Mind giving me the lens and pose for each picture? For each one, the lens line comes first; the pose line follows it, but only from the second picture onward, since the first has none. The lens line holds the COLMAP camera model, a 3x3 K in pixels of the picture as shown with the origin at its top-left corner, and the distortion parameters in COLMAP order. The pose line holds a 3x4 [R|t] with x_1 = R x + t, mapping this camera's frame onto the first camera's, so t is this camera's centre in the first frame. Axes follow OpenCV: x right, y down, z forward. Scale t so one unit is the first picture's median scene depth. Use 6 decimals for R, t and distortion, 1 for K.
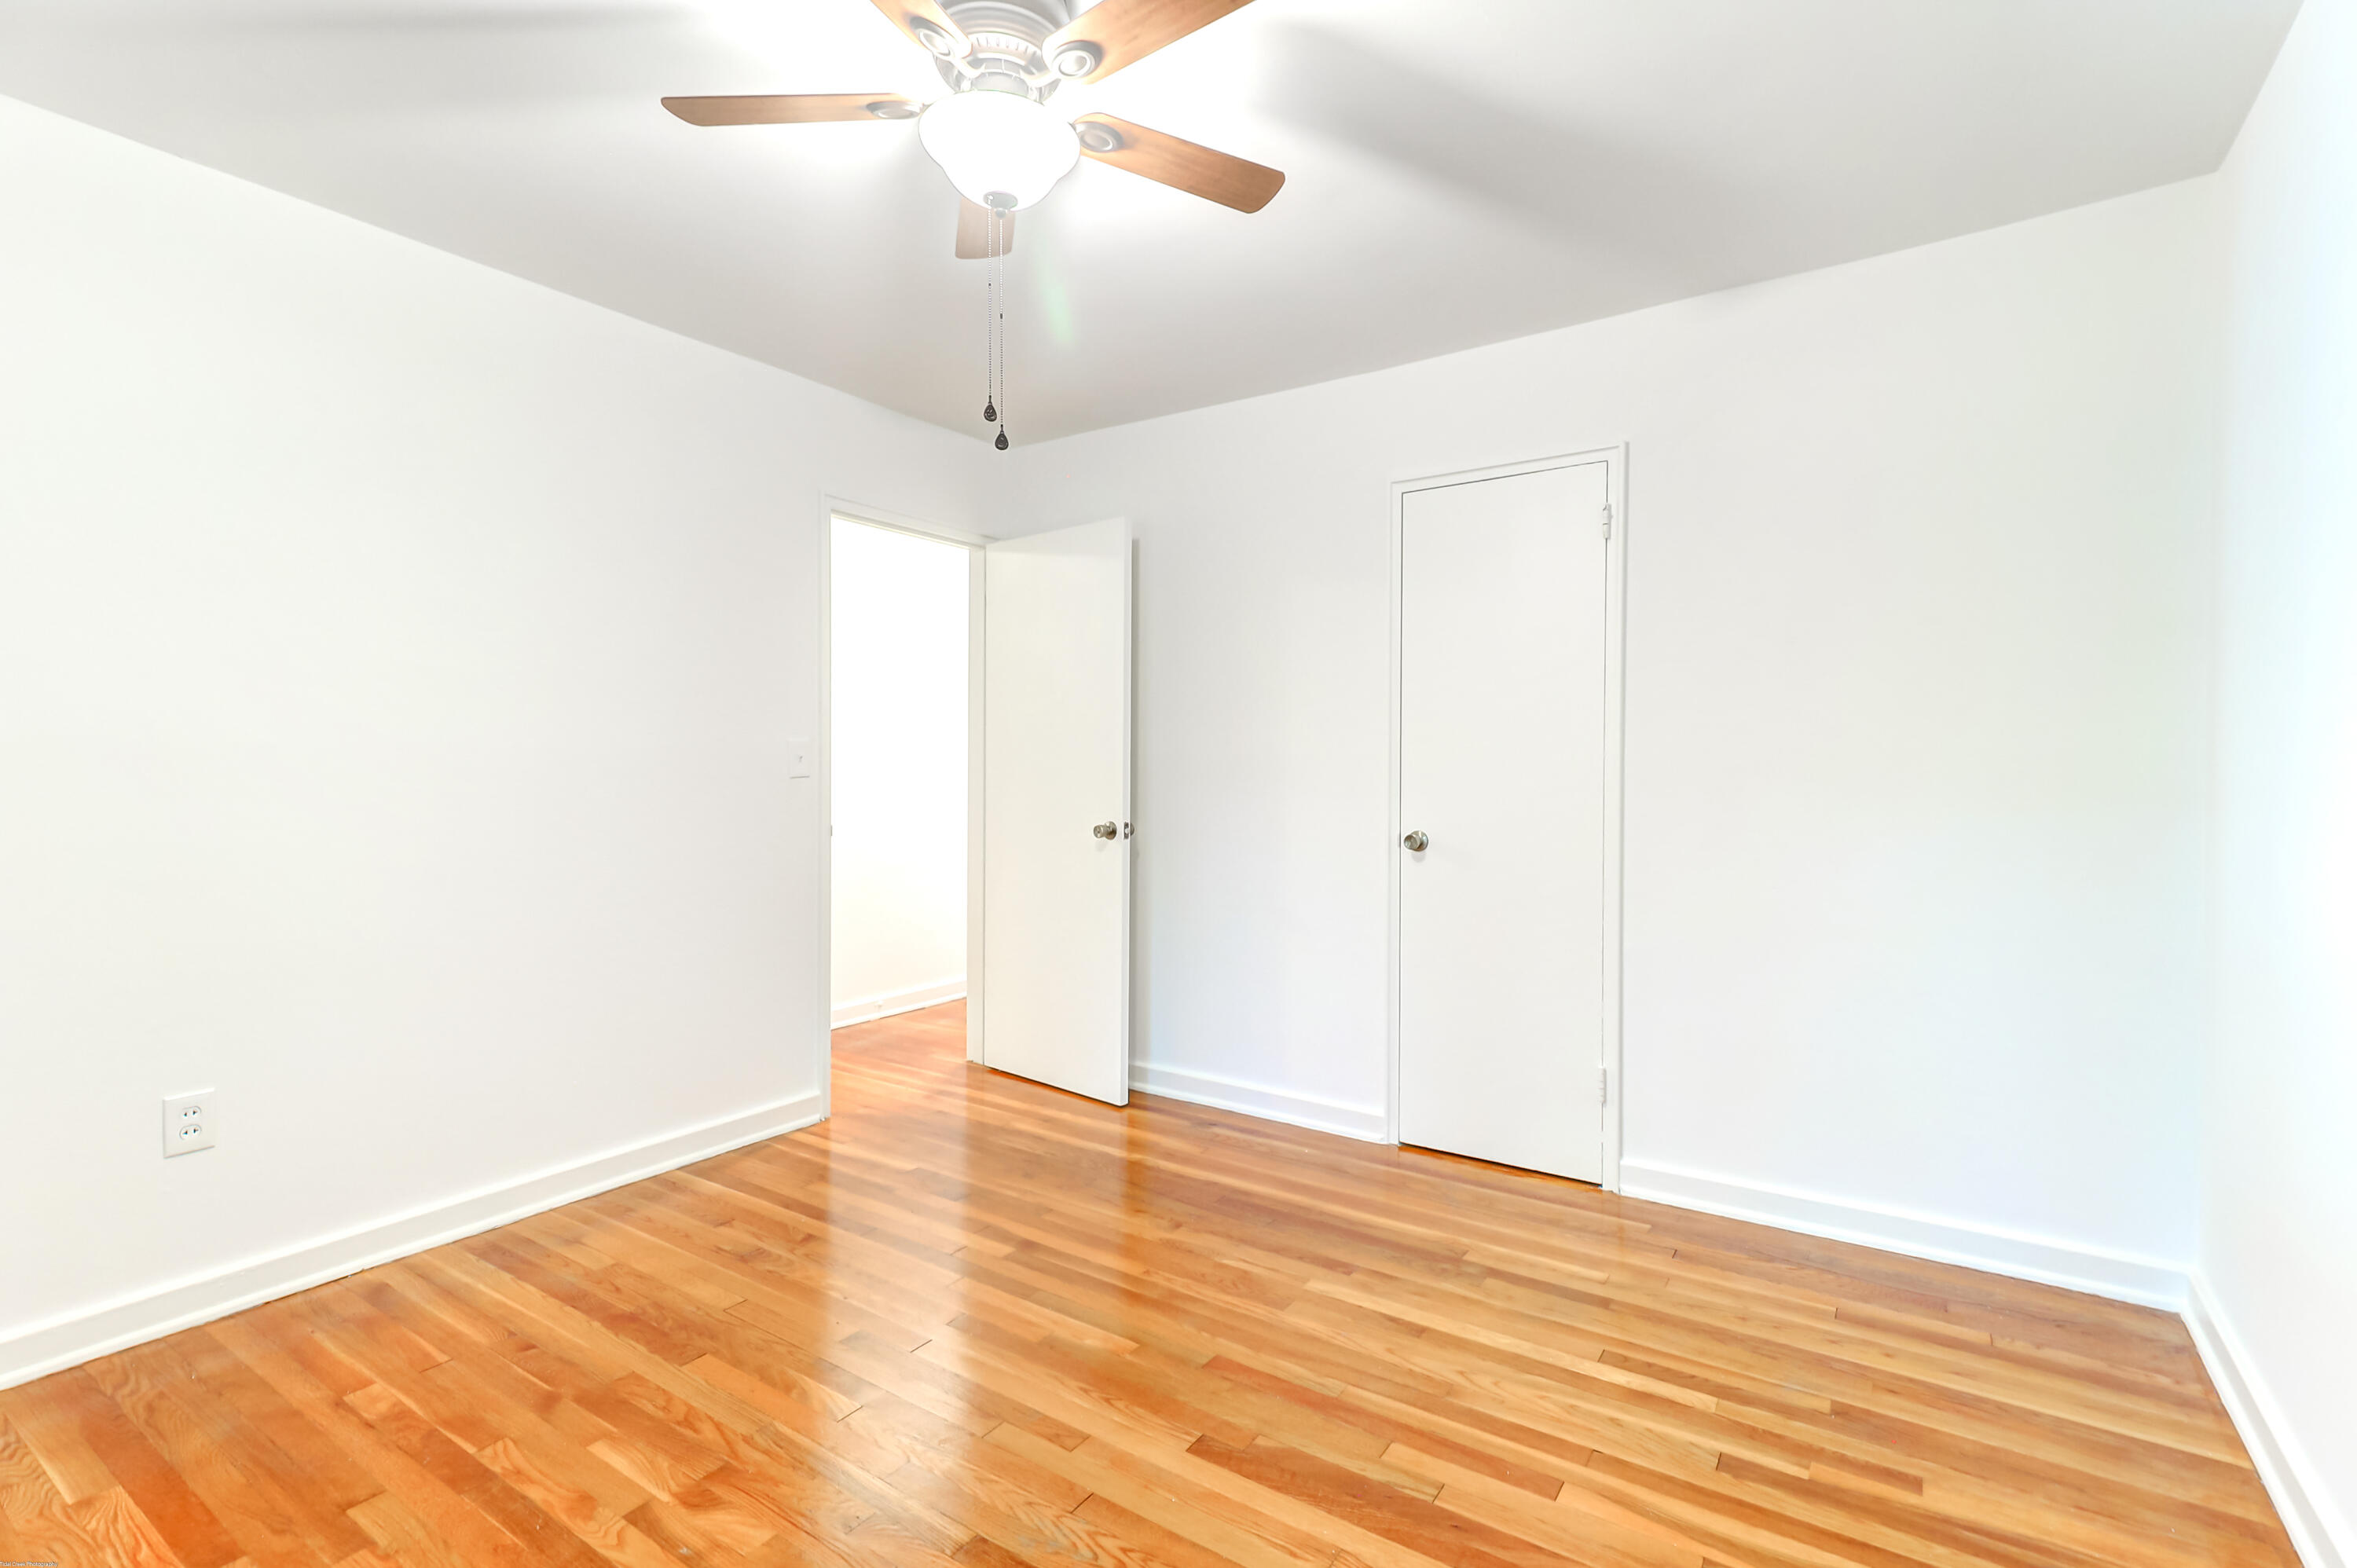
lens RADIAL K [[1061.2, 0, 1198.3], [0, 1061.2, 788.5], [0, 0, 1]] dist [0.037006, 0.000682]
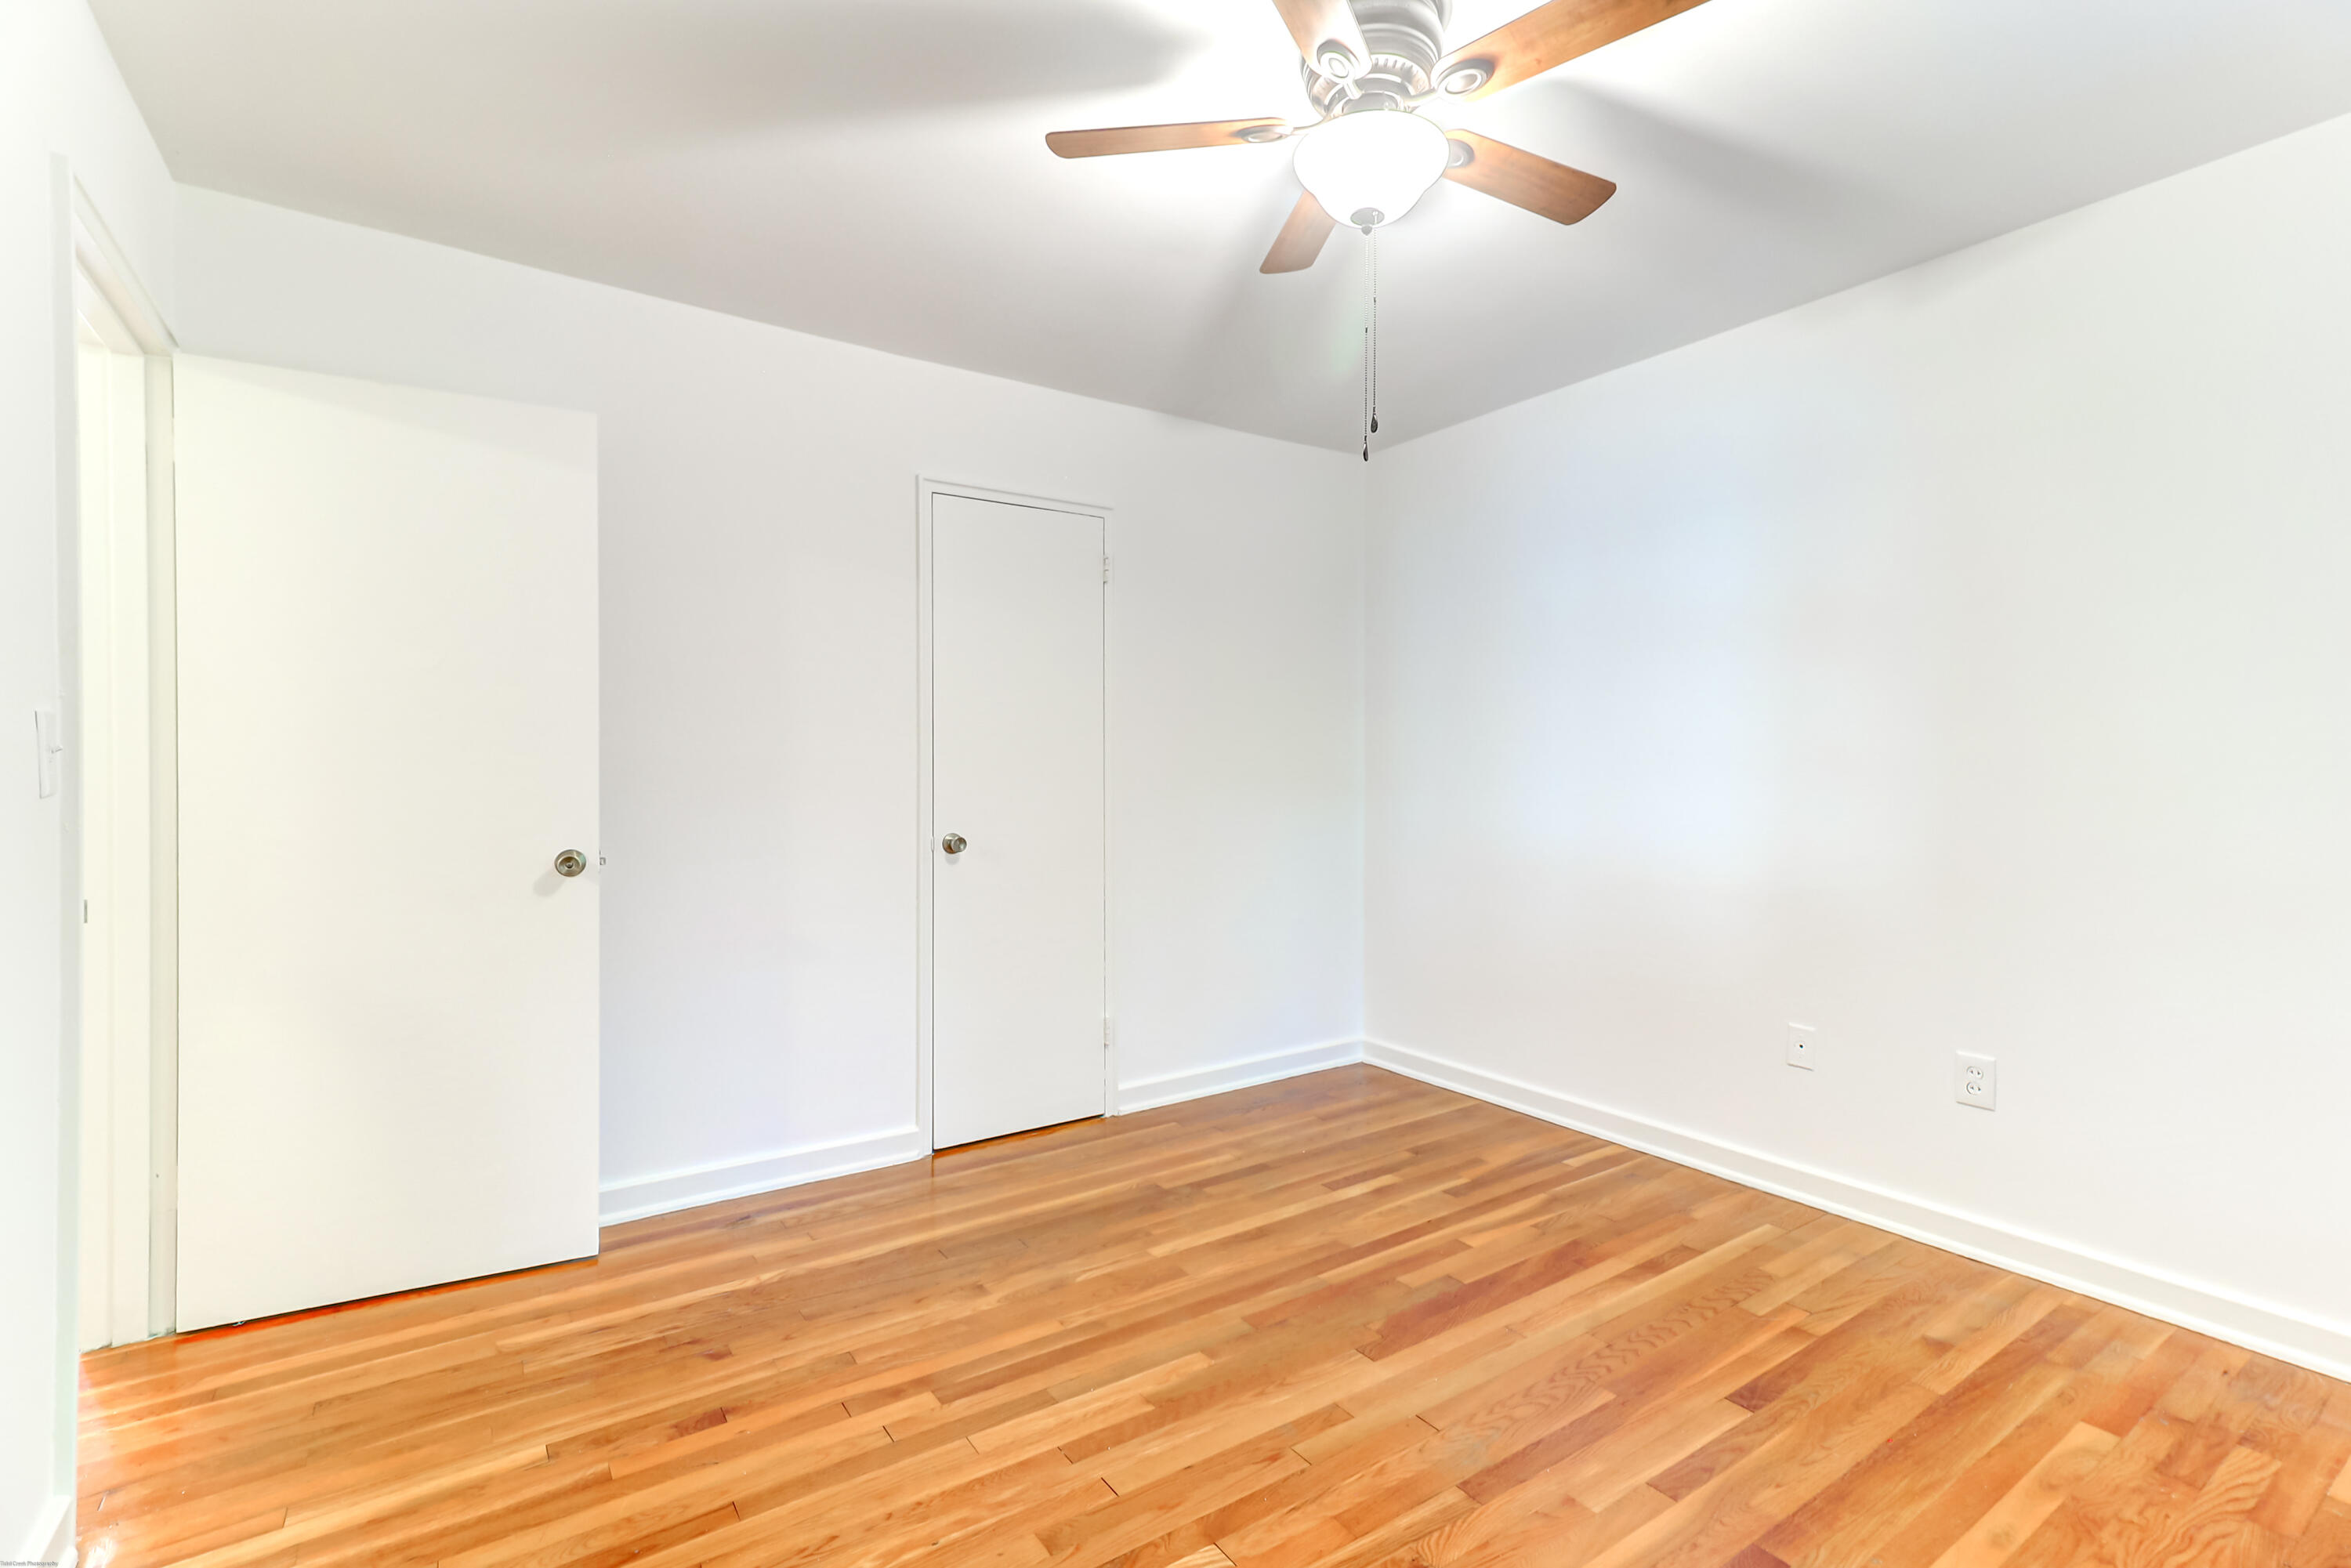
lens RADIAL K [[1058.5, 0, 1180.3], [0, 1058.5, 785.0], [0, 0, 1]] dist [0.037006, 0.000682]
pose [[0.381040, -0.011551, 0.924486, -0.851457], [0.014661, 0.999872, 0.006450, -0.013821], [-0.924442, 0.011096, 0.381161, 0.549047]]
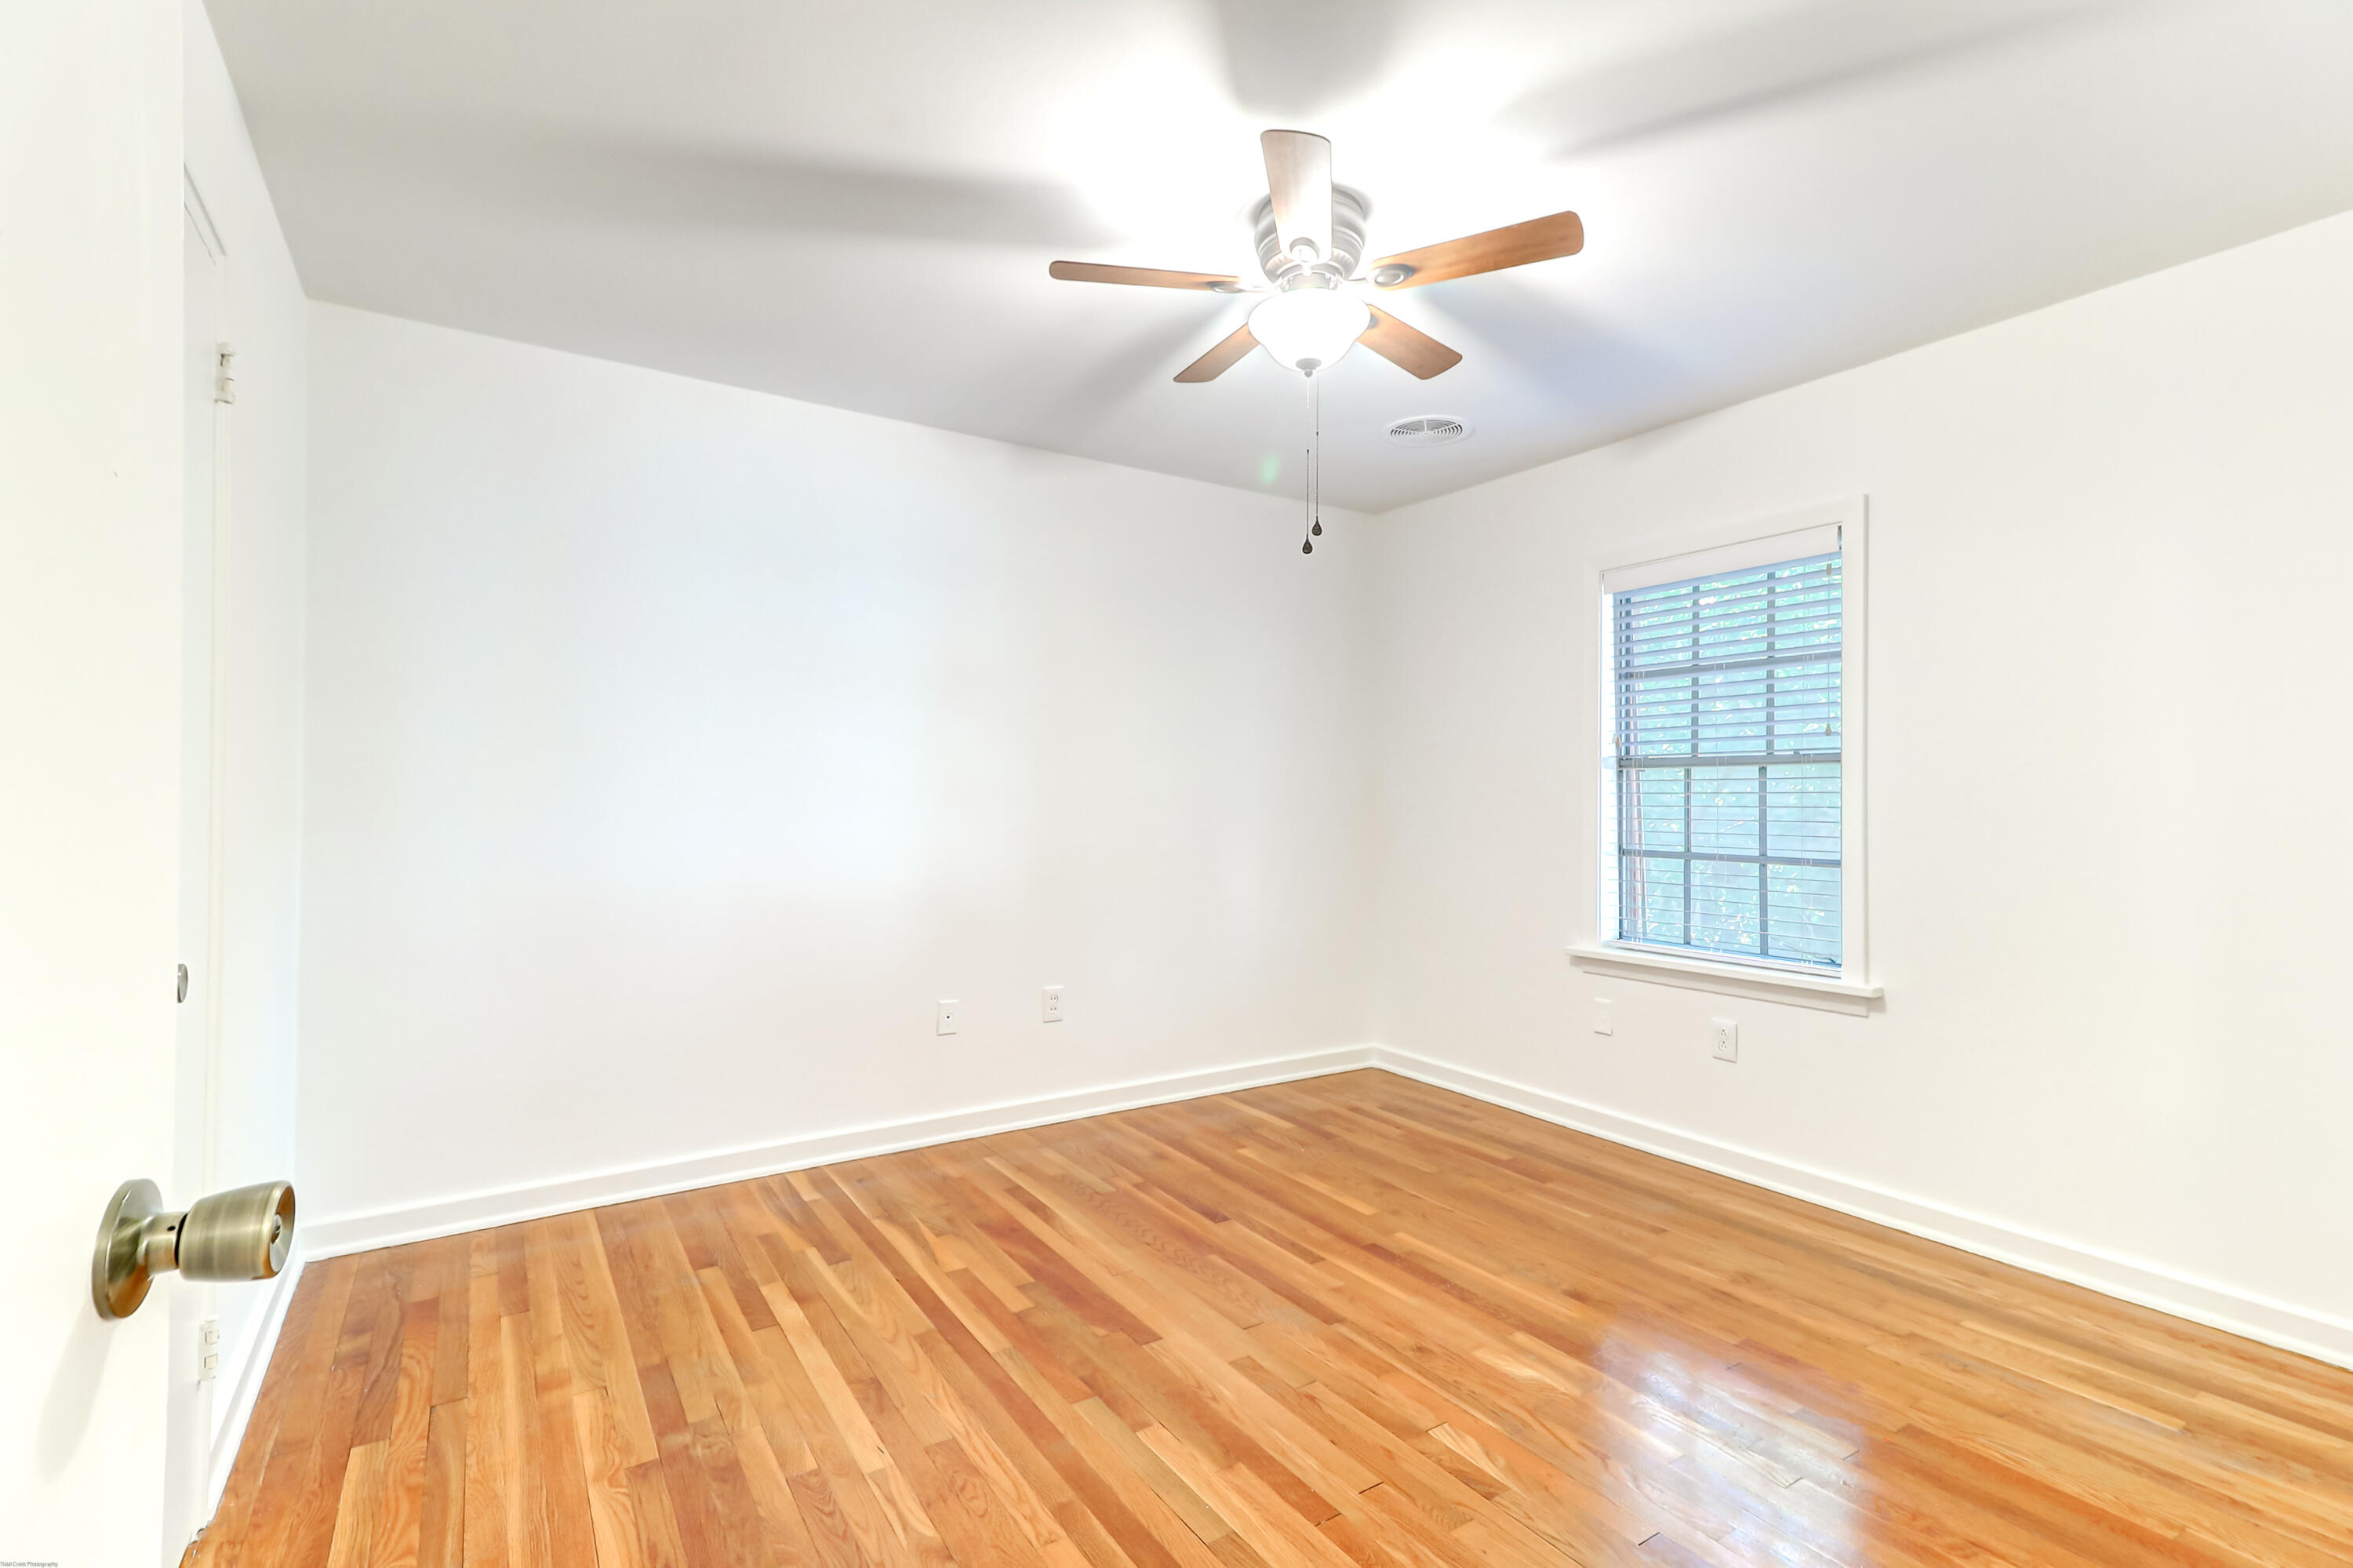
lens RADIAL K [[1104.9, 0, 1159.1], [0, 1104.9, 788.3], [0, 0, 1]] dist [0.037785, 0.000207]
pose [[-0.915468, -0.001822, 0.402386, -0.397063], [-0.001120, 0.999997, 0.001981, -0.028860], [-0.402389, 0.001363, -0.915468, 1.626090]]
